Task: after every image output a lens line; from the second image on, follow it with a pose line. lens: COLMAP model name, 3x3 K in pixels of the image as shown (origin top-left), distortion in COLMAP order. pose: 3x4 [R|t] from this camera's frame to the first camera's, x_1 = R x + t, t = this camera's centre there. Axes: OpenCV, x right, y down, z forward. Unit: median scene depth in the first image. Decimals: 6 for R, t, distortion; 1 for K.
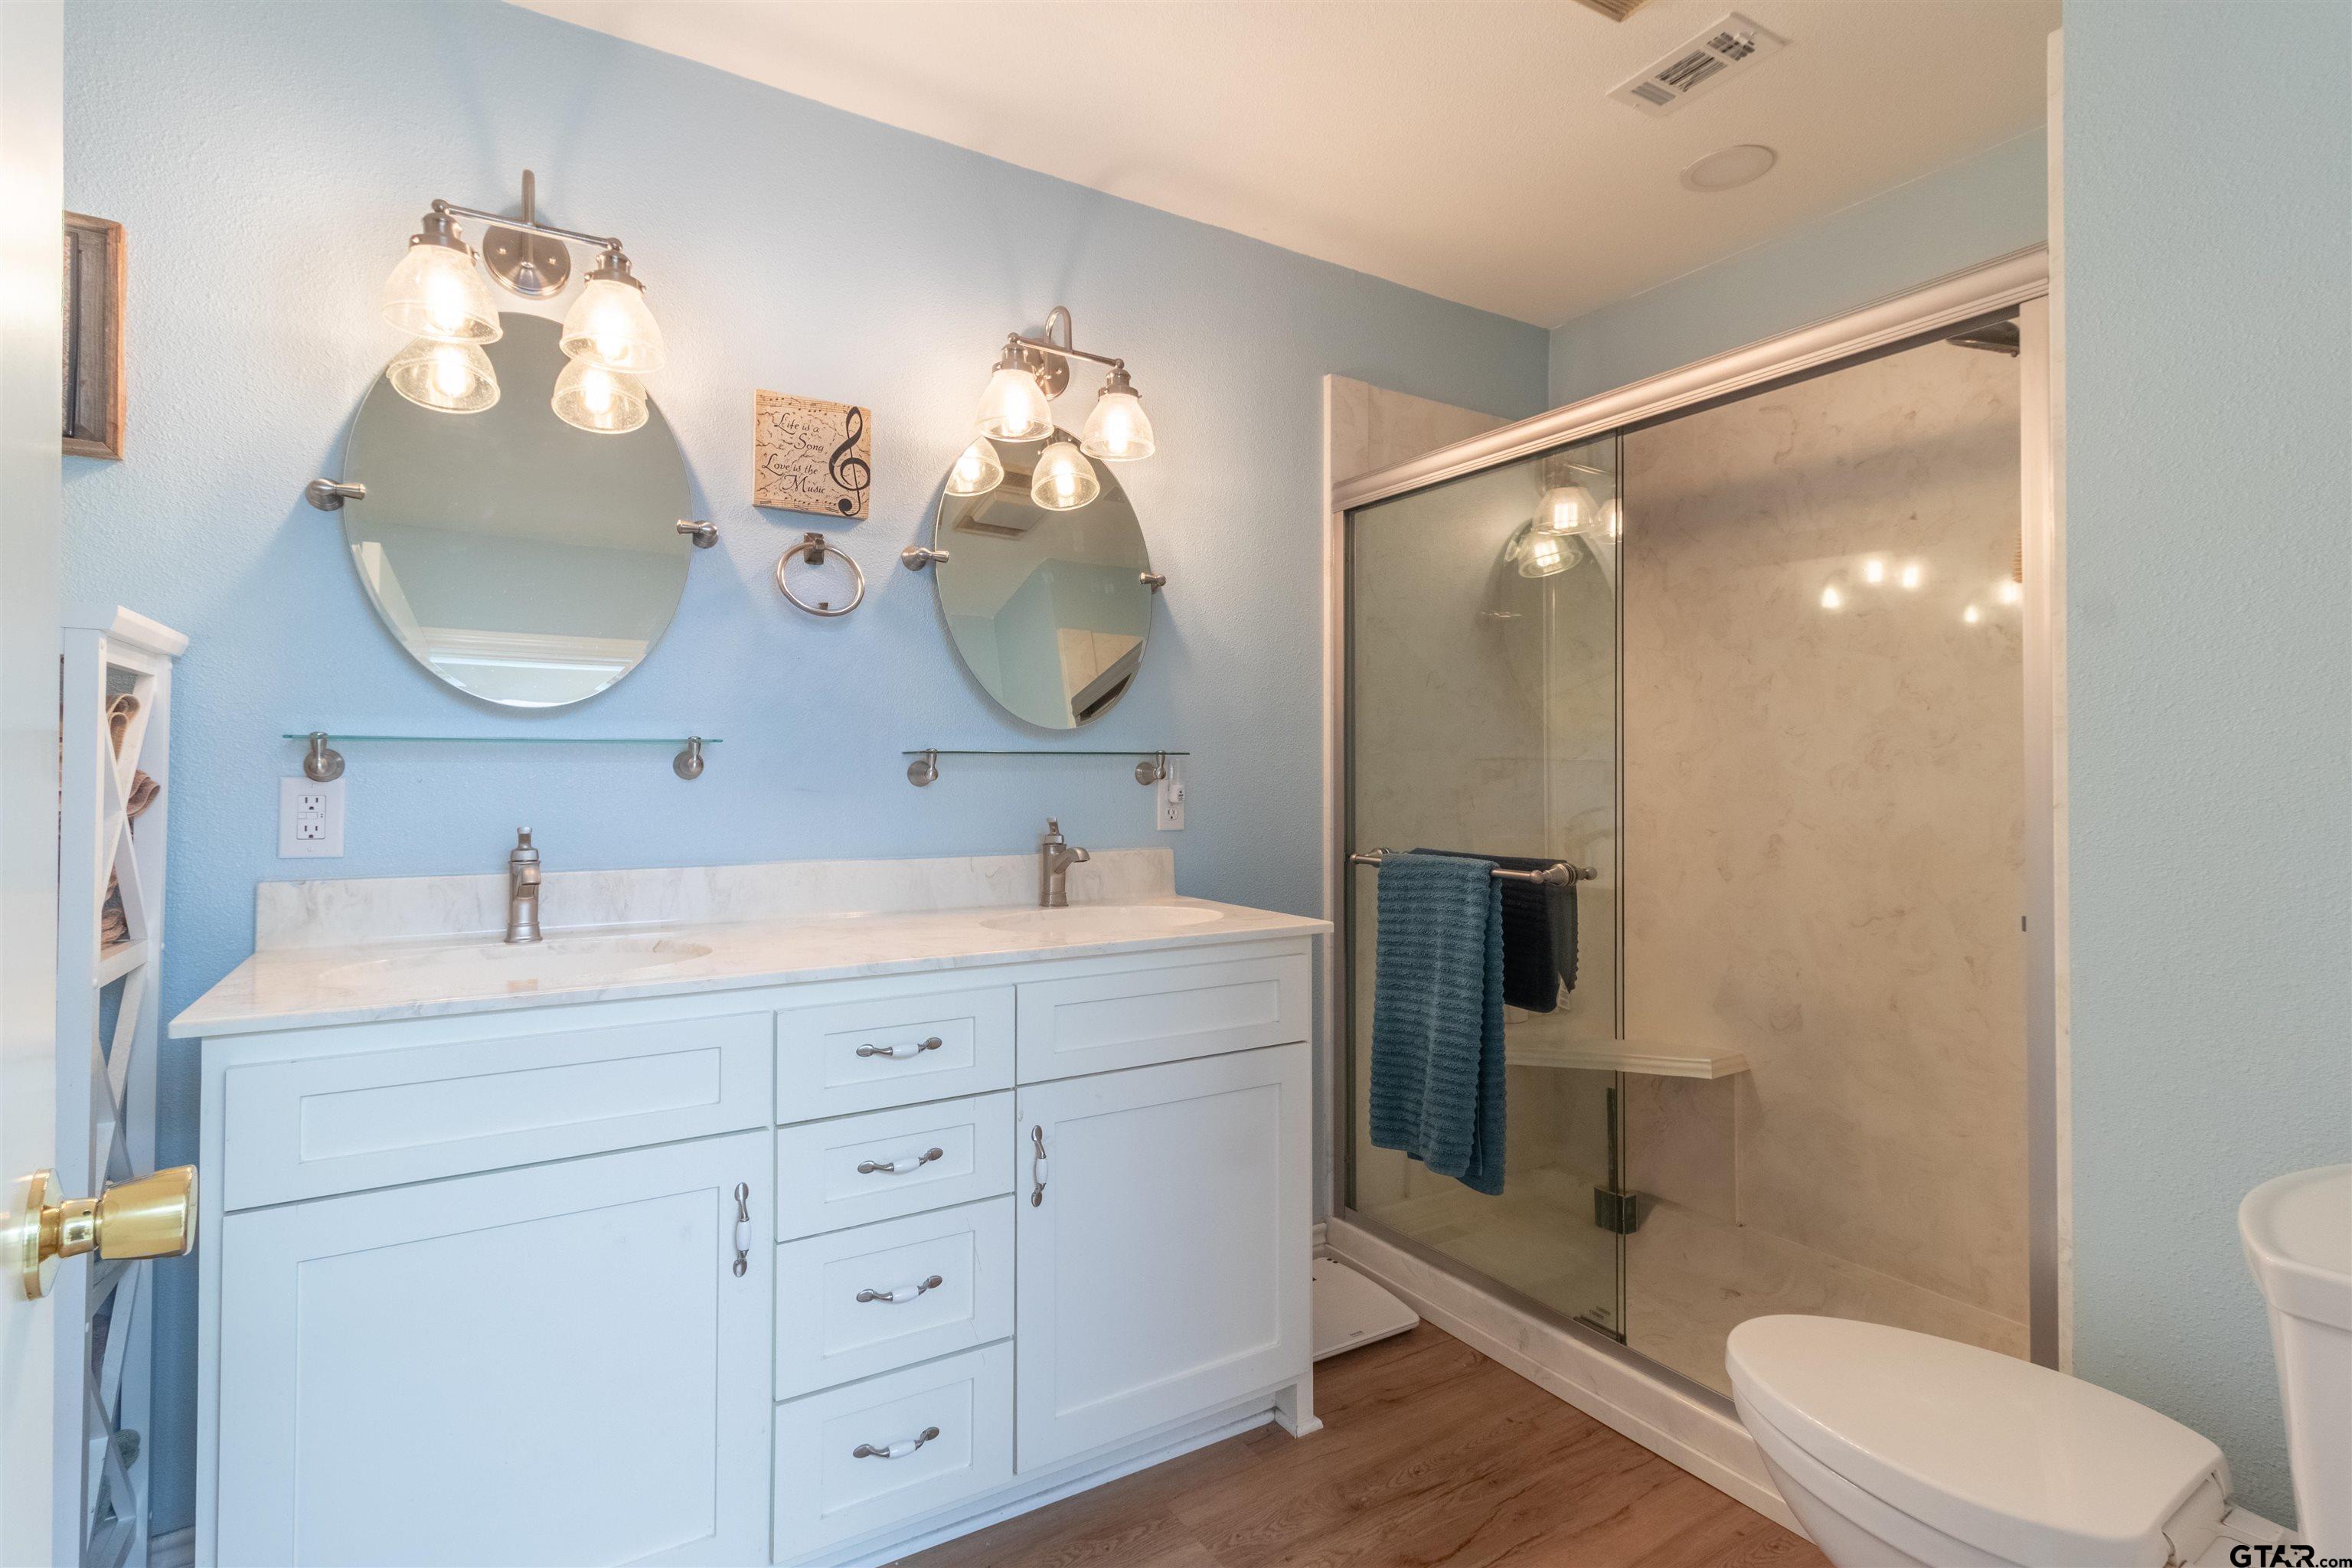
lens RADIAL K [[1096.7, 0, 1182.1], [0, 1096.7, 773.5], [0, 0, 1]] dist [-0.000886, 0.002622]
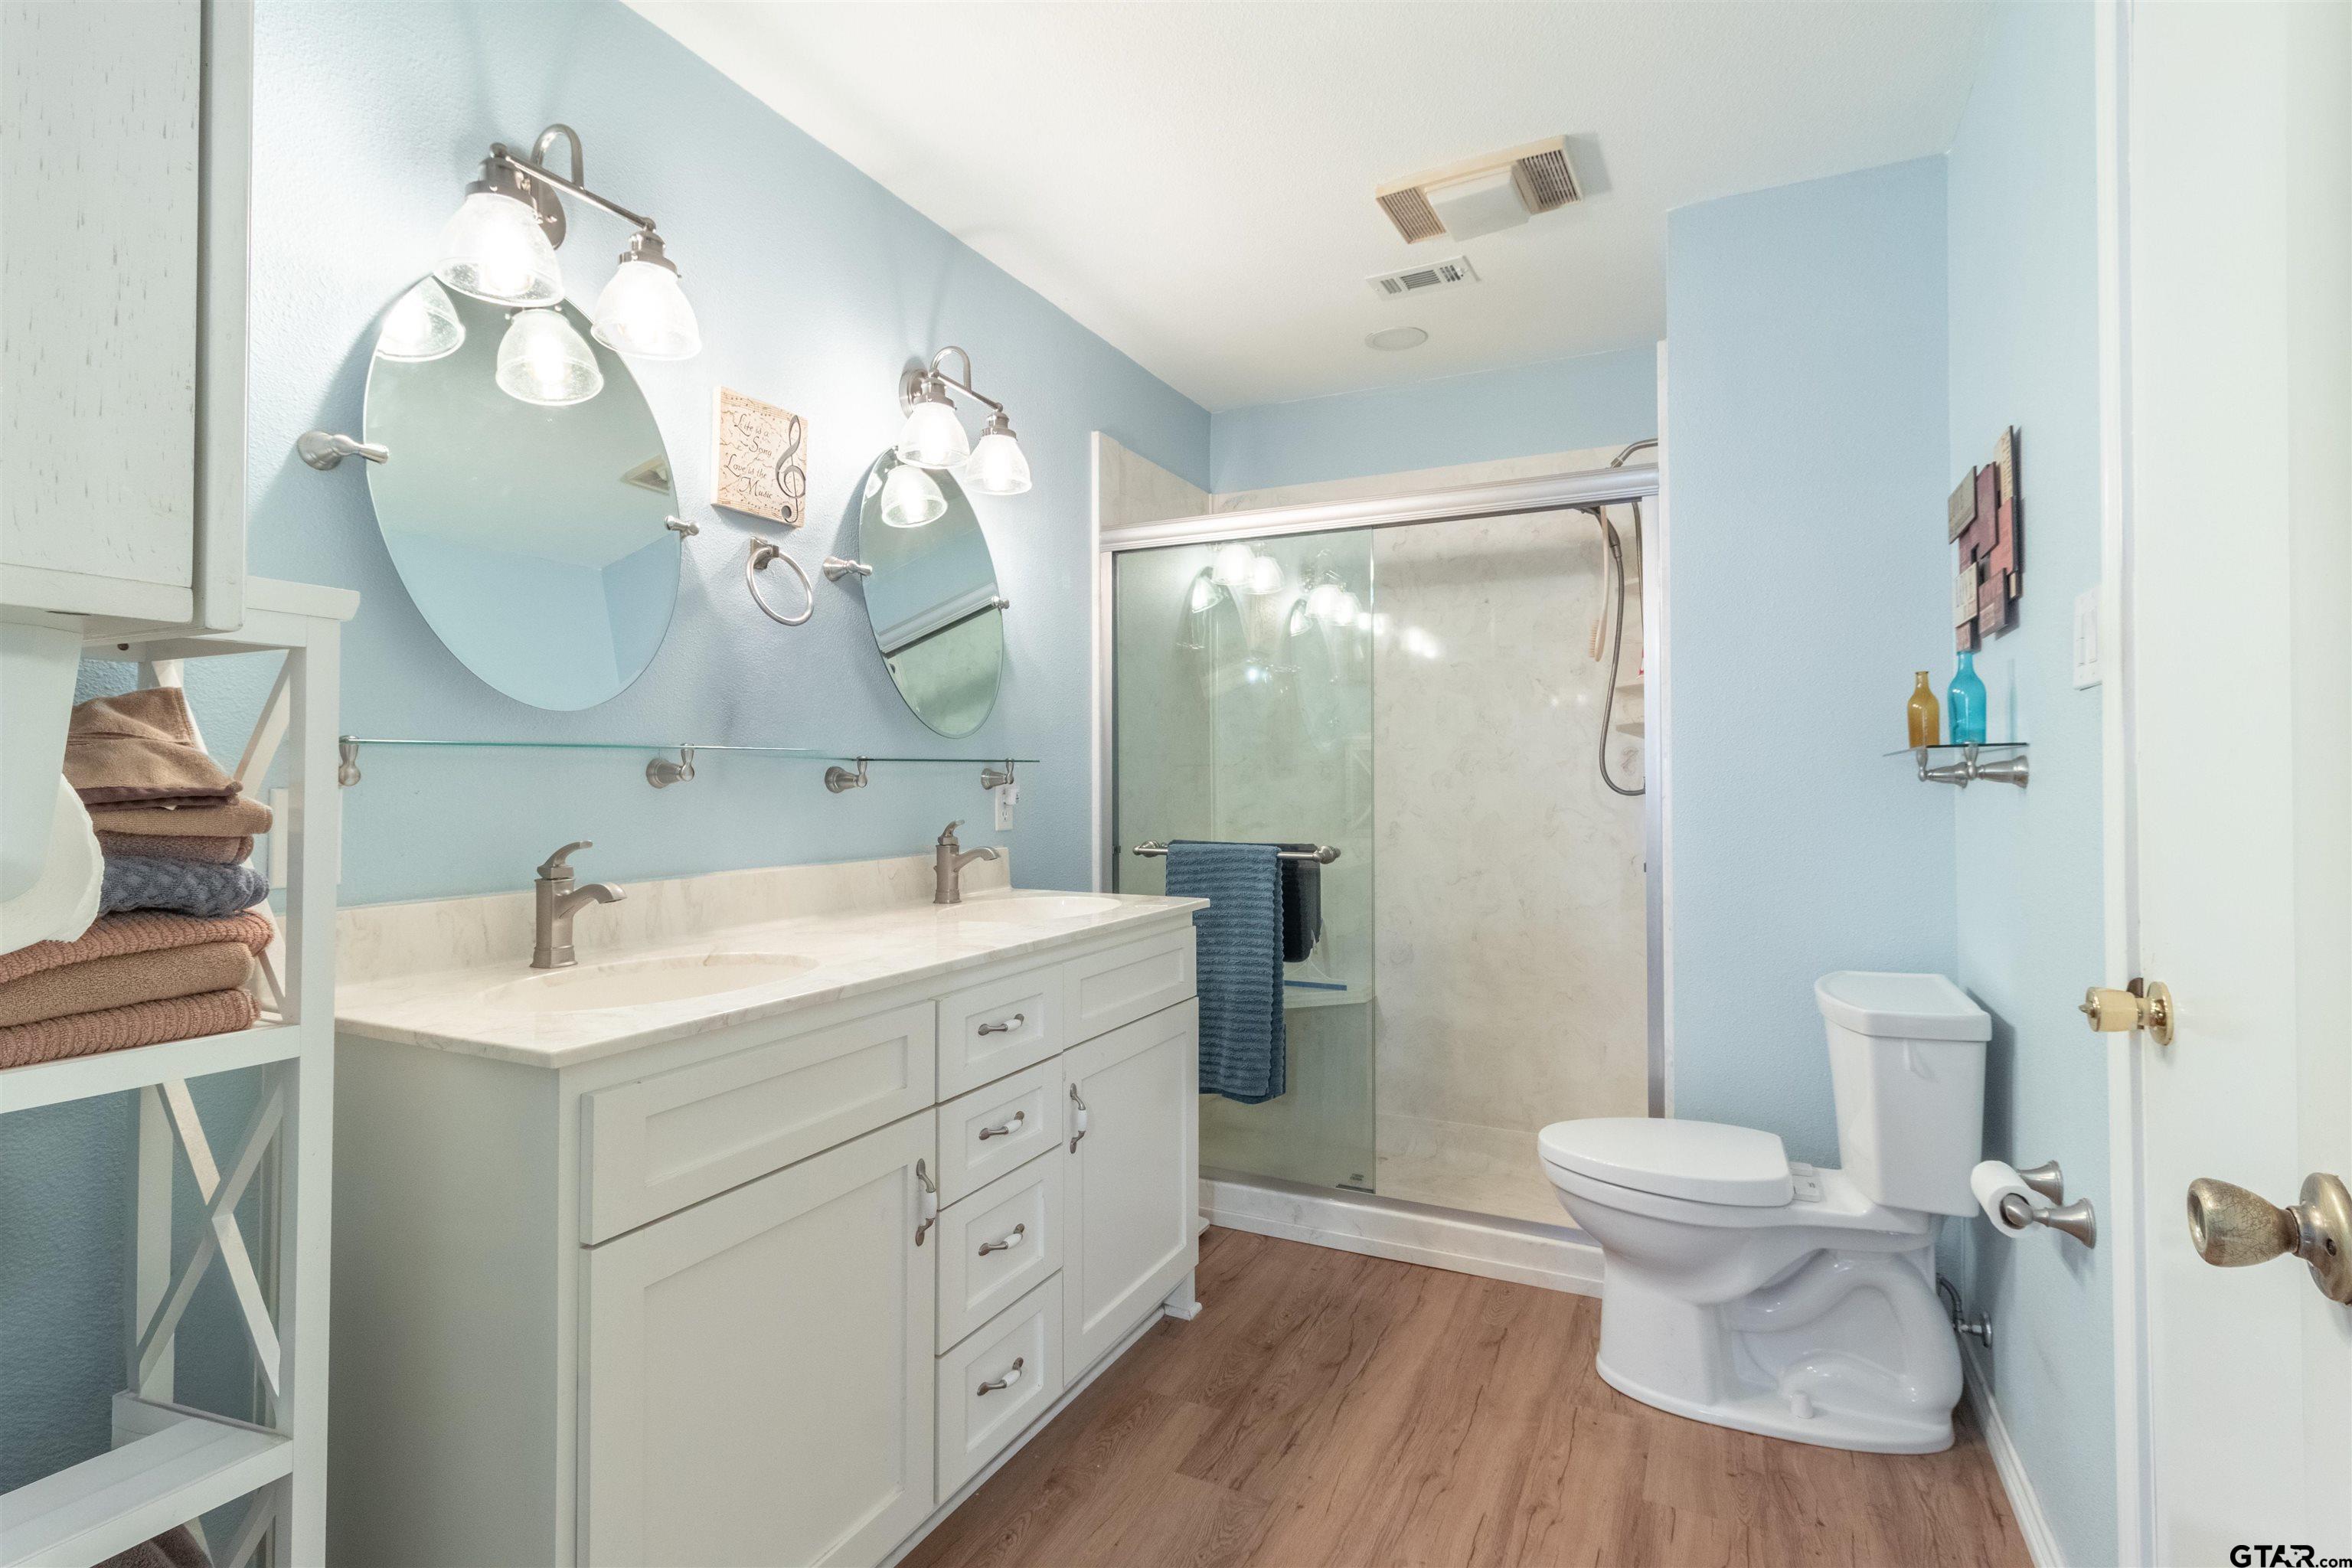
lens RADIAL K [[1096.7, 0, 1194.3], [0, 1096.7, 774.3], [0, 0, 1]] dist [-0.000886, 0.002622]
pose [[0.851608, -0.001623, 0.524177, -0.513202], [0.001723, 0.999998, 0.000298, -0.005415], [-0.524177, 0.000650, 0.851609, -0.046019]]
